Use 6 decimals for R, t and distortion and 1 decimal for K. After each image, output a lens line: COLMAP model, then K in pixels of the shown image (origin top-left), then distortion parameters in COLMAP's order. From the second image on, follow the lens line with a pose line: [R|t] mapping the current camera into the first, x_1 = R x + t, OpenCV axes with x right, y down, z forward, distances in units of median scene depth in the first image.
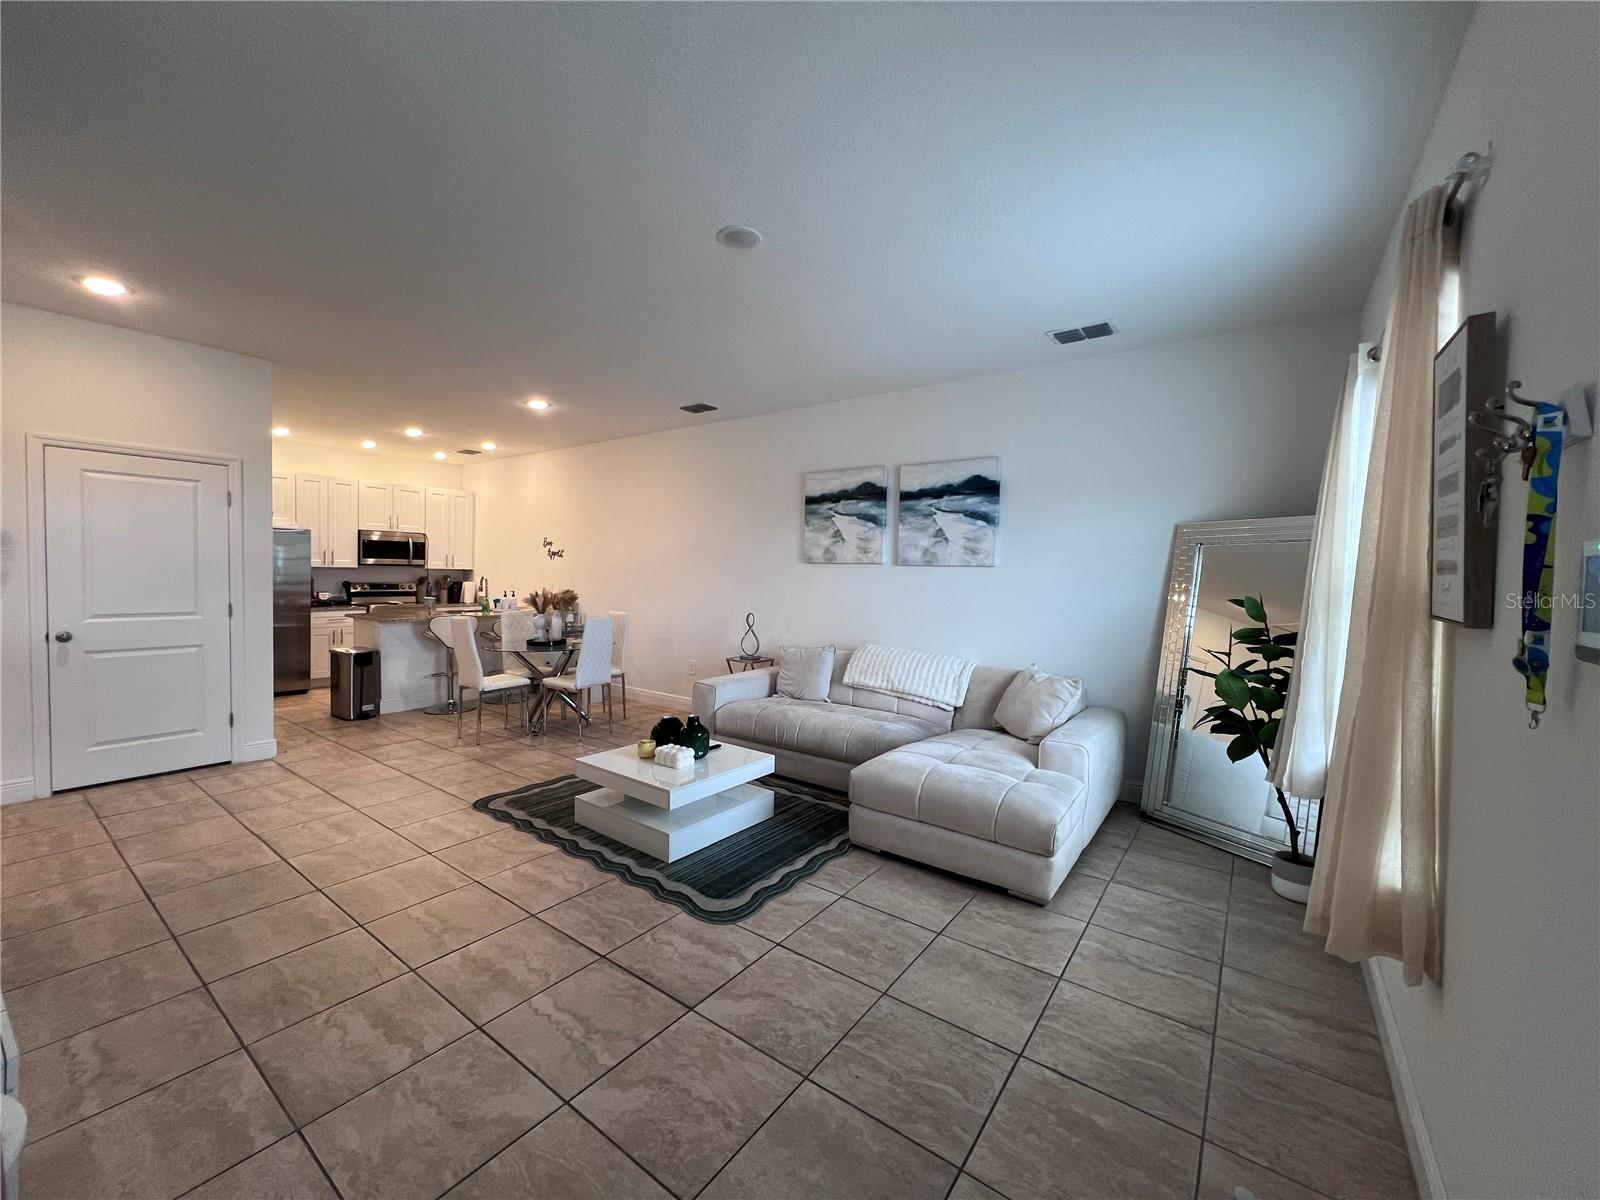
lens RADIAL K [[632.6, 0, 794.7], [0, 632.6, 597.5], [0, 0, 1]] dist [-0.008868, 0.000657]
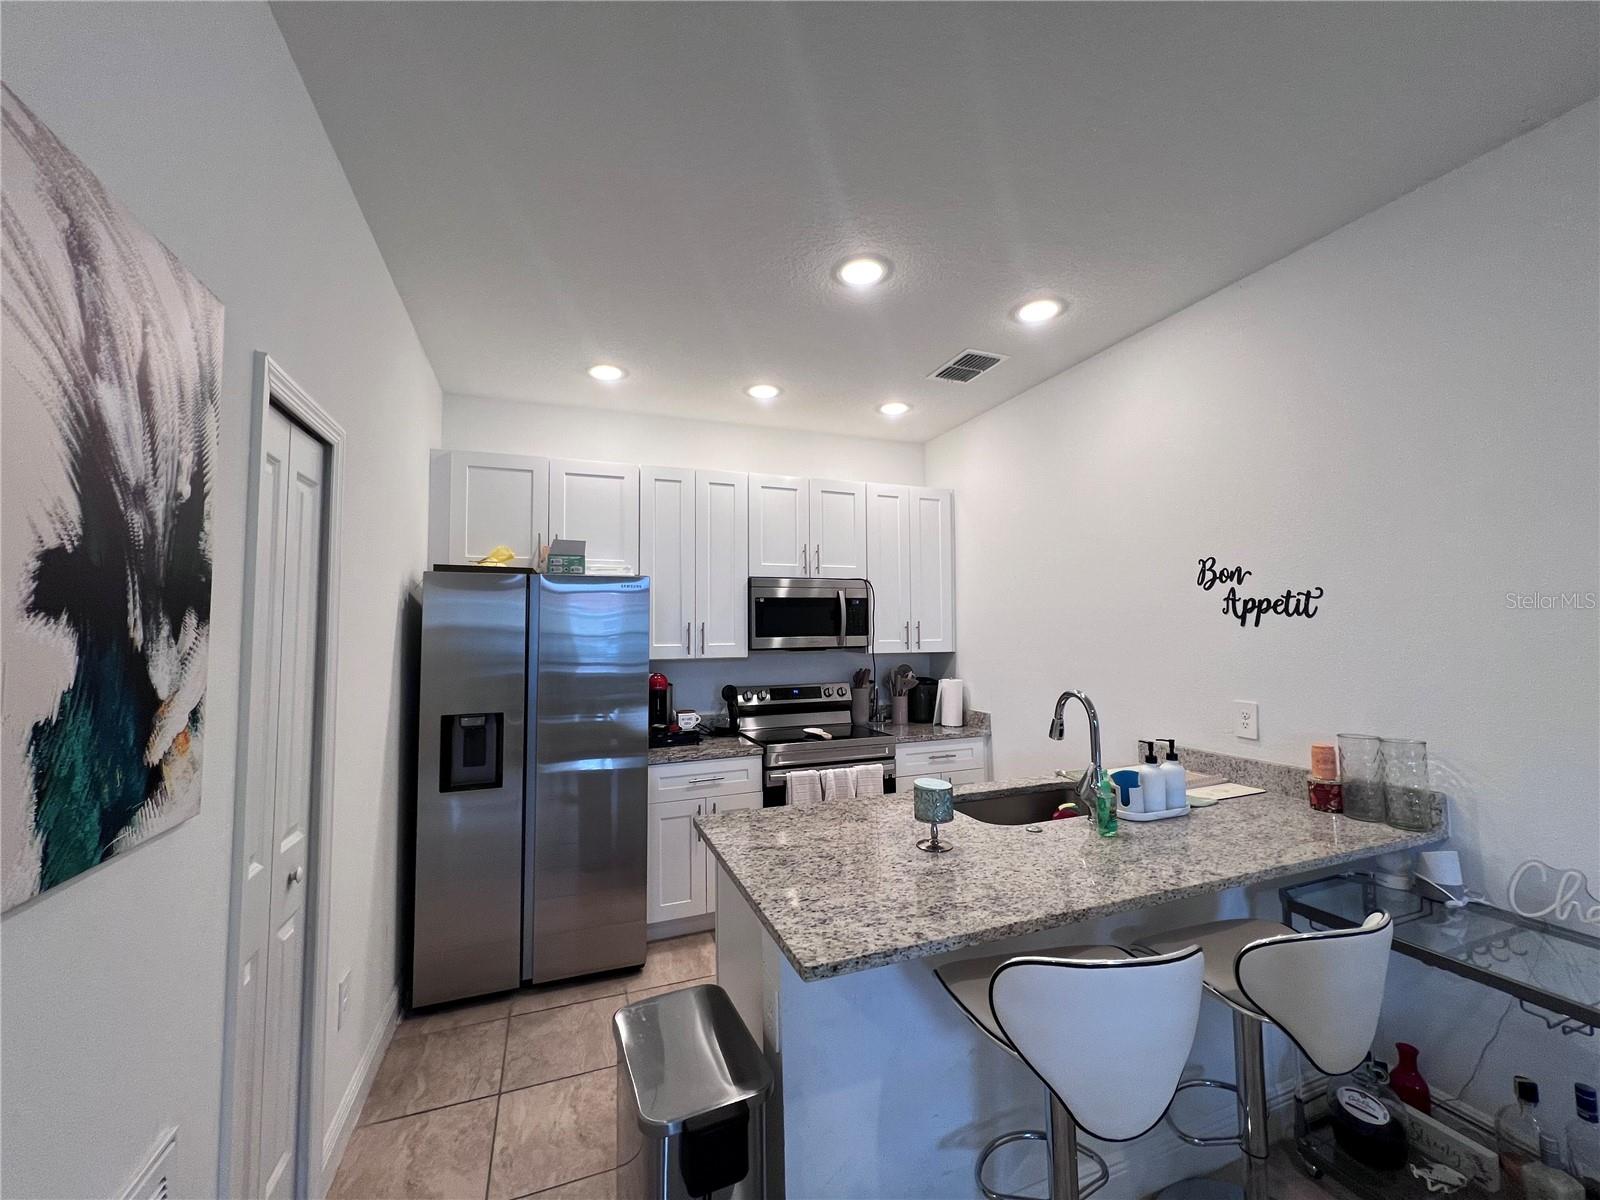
lens RADIAL K [[632.6, 0, 799.2], [0, 632.6, 594.0], [0, 0, 1]] dist [-0.008868, 0.000657]
pose [[0.837945, -0.062987, -0.542108, -0.382362], [0.007274, 0.994518, -0.104309, -0.042517], [0.545707, 0.083461, 0.833810, 0.592621]]
